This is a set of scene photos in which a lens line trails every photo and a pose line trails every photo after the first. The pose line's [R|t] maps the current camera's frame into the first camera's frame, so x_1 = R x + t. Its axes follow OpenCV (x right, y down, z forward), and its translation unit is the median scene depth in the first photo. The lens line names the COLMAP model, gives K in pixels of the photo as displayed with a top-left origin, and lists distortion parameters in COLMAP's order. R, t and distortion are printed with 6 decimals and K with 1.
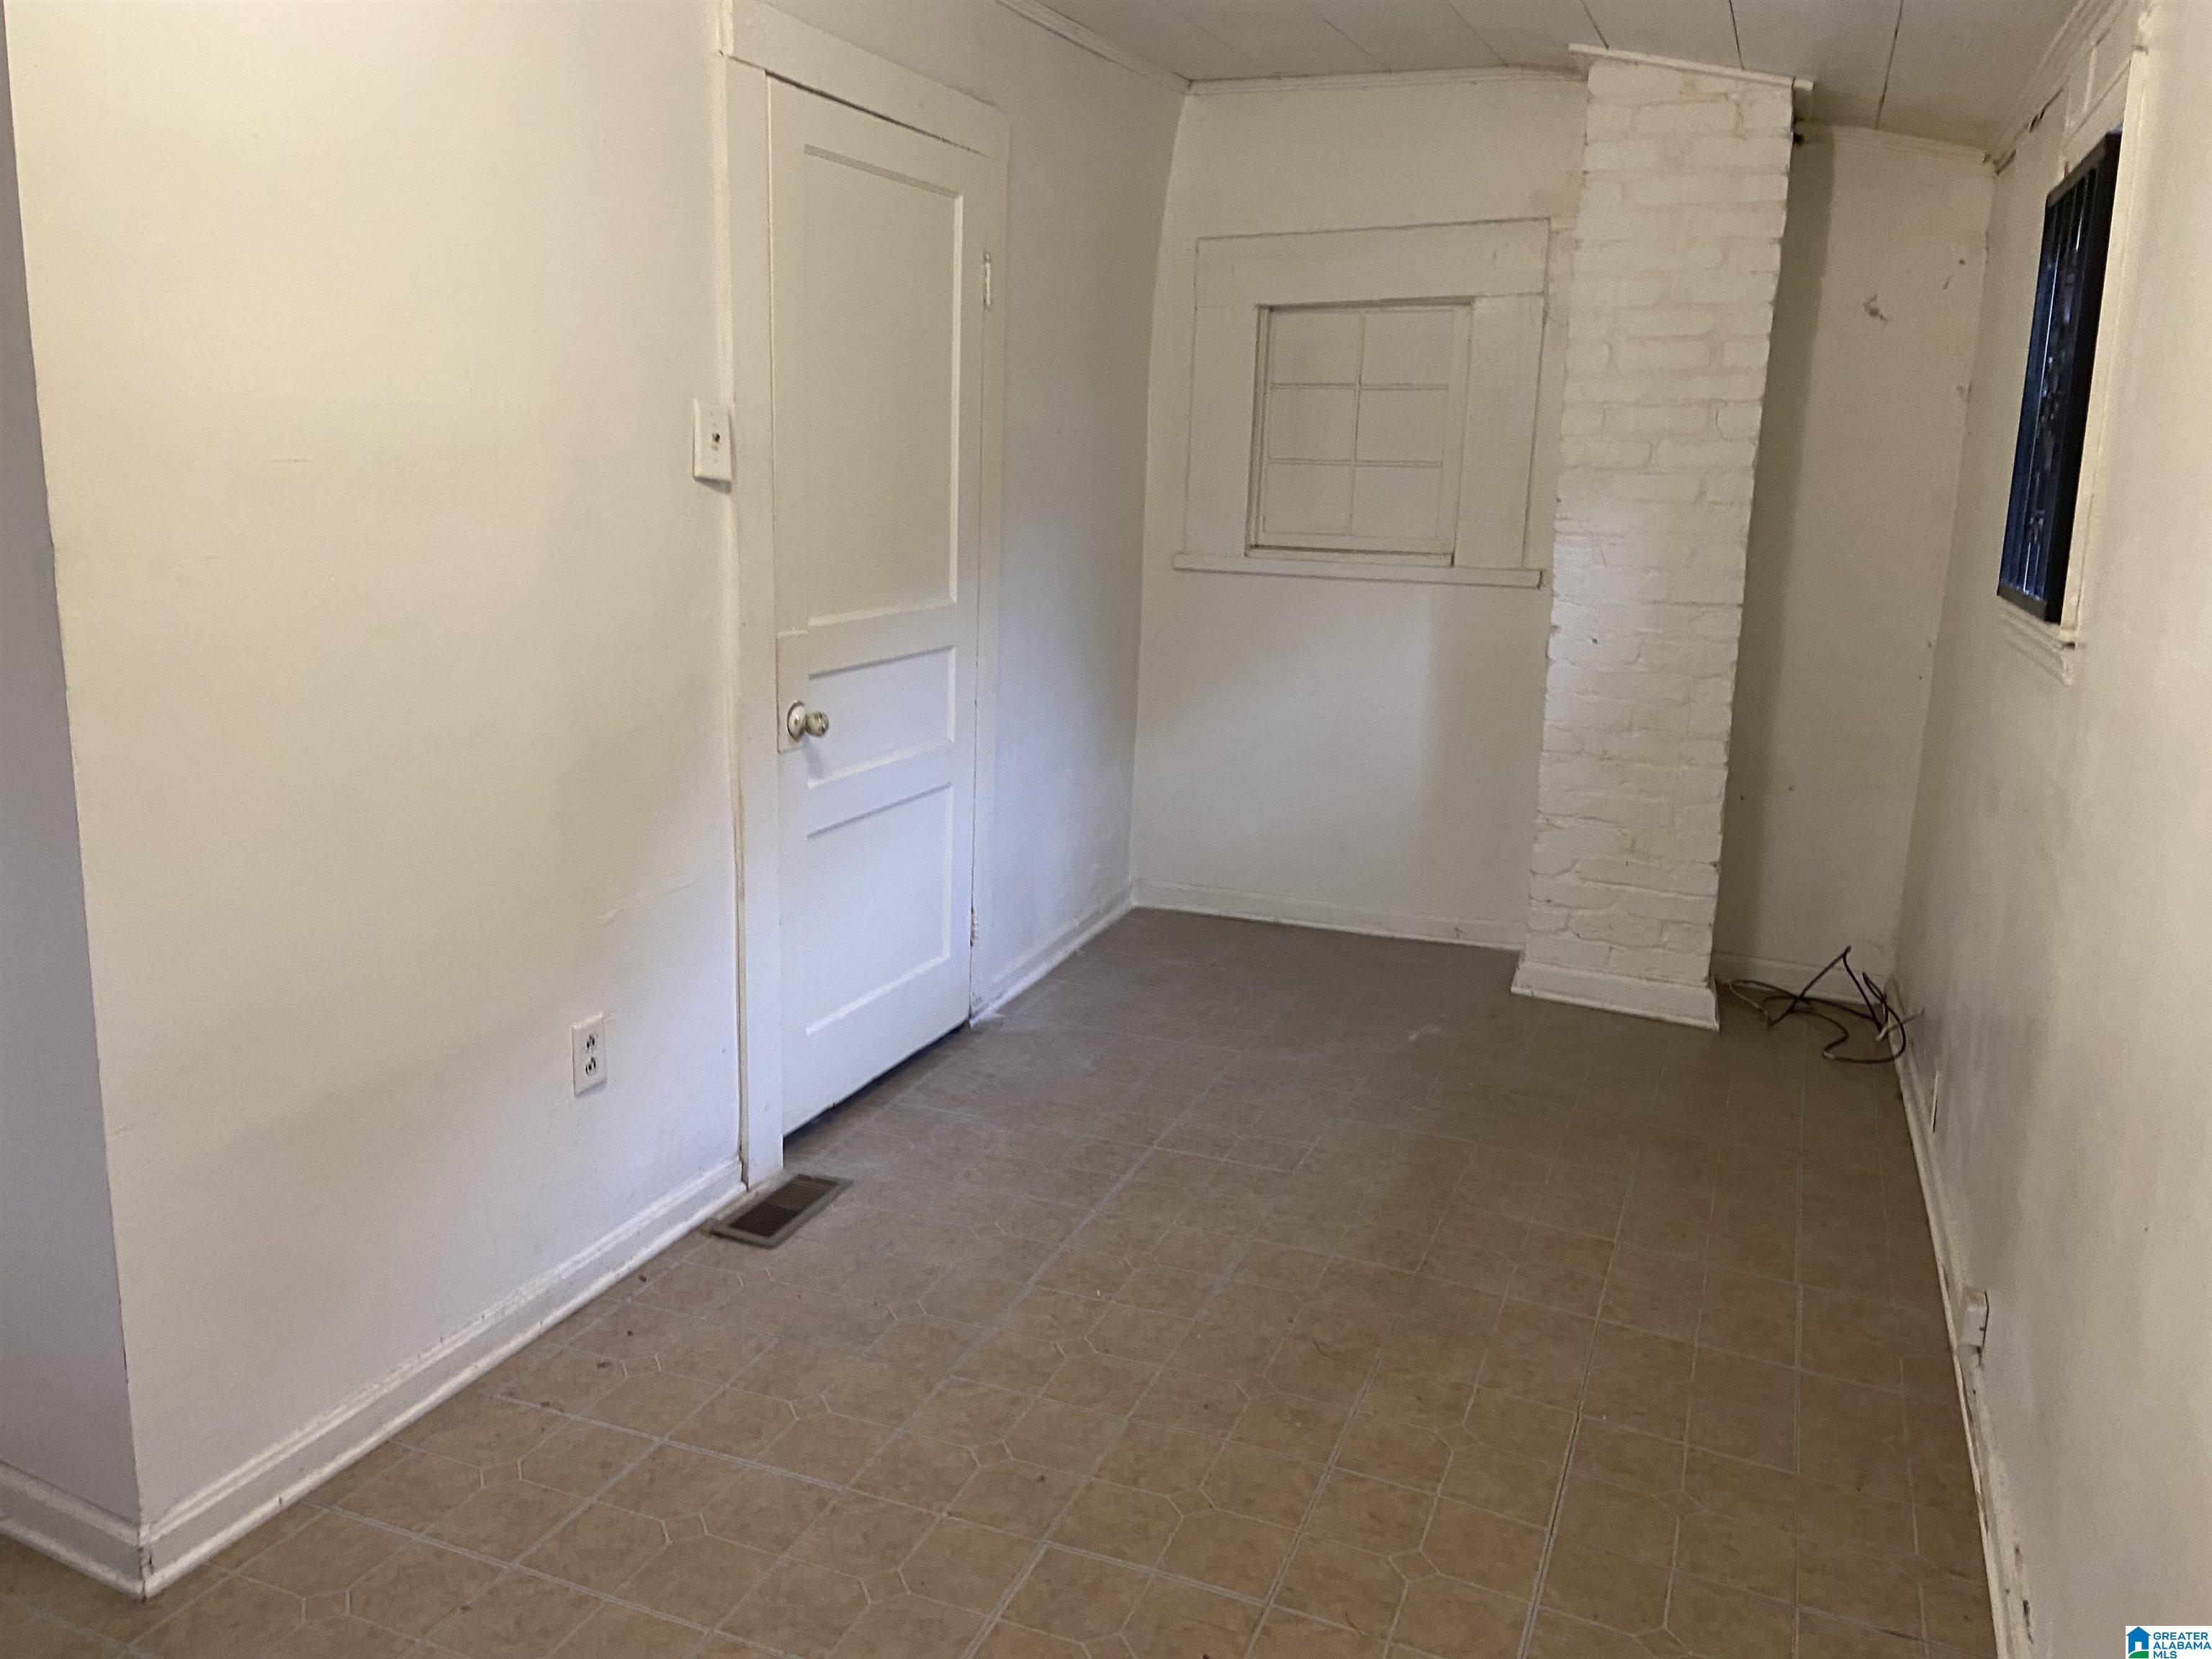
lens RADIAL K [[1669.0, 0, 1096.5], [0, 1669.0, 820.8], [0, 0, 1]] dist [0.141548, -0.167574]
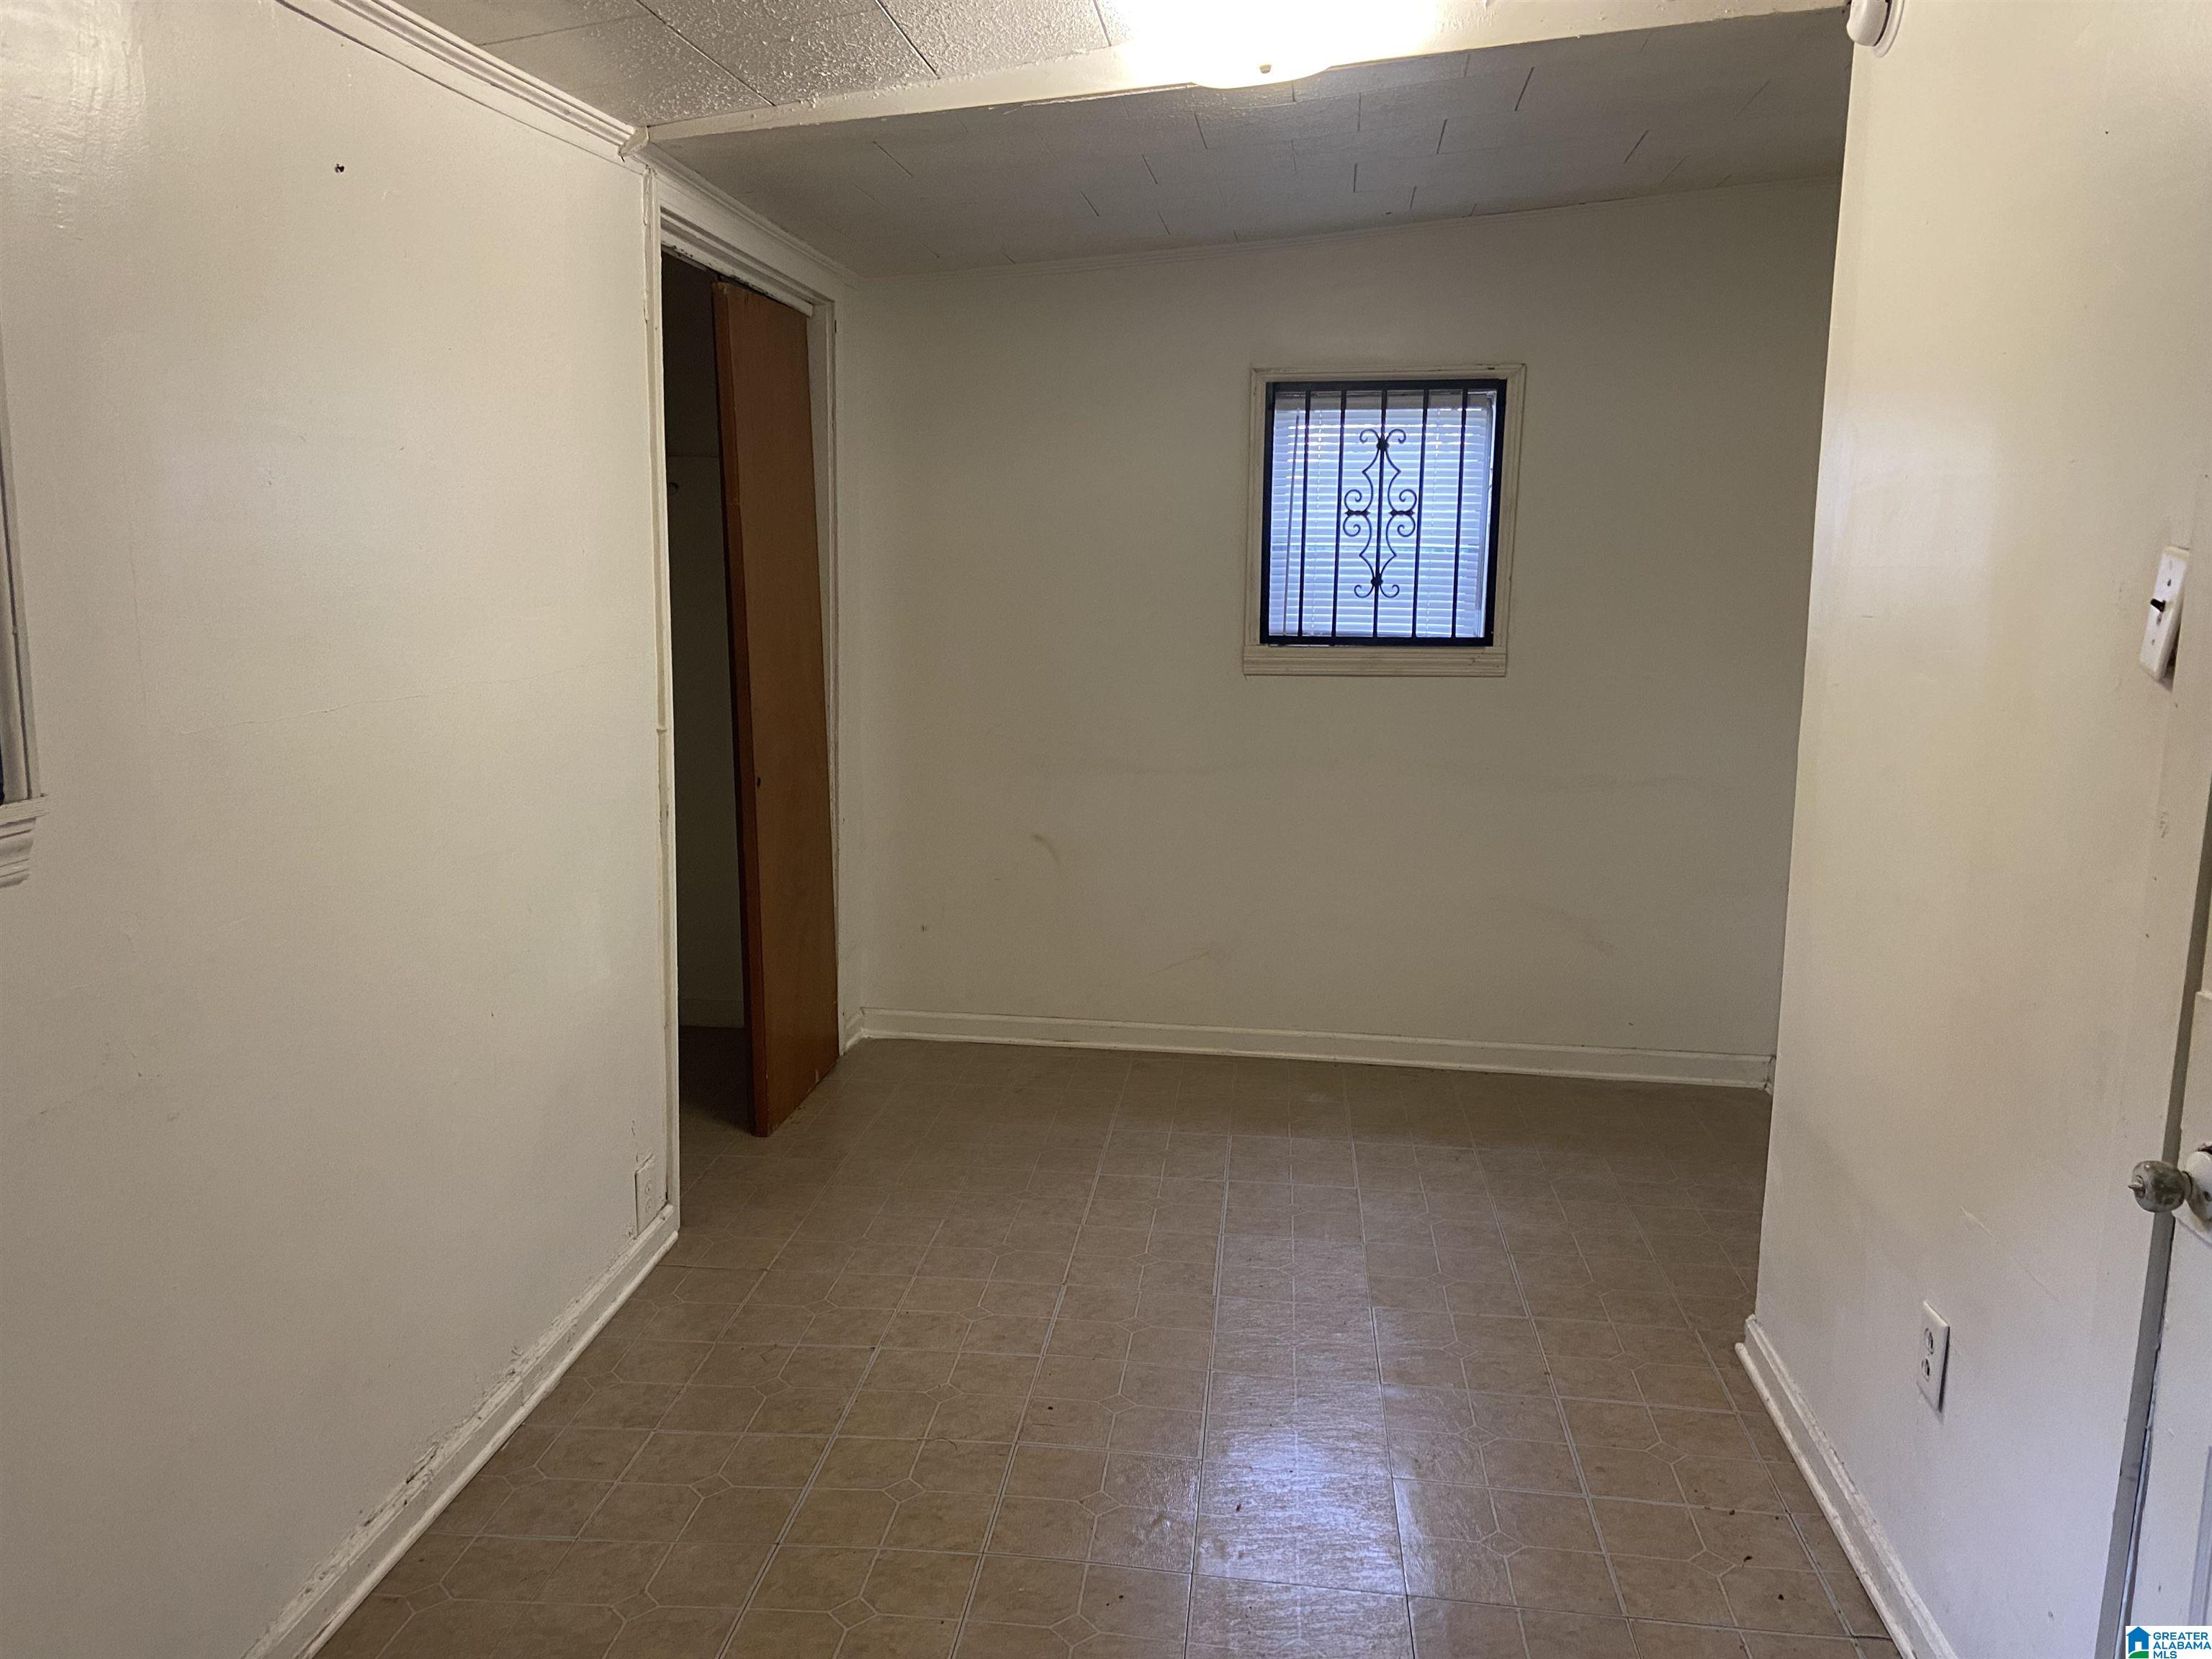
lens RADIAL K [[1669.0, 0, 1096.5], [0, 1669.0, 820.8], [0, 0, 1]] dist [0.141548, -0.167574]
pose [[-0.960571, -0.000299, -0.278034, 0.365585], [-0.103537, 0.928461, 0.356708, -0.411435], [0.258037, 0.371431, -0.891884, 1.813174]]
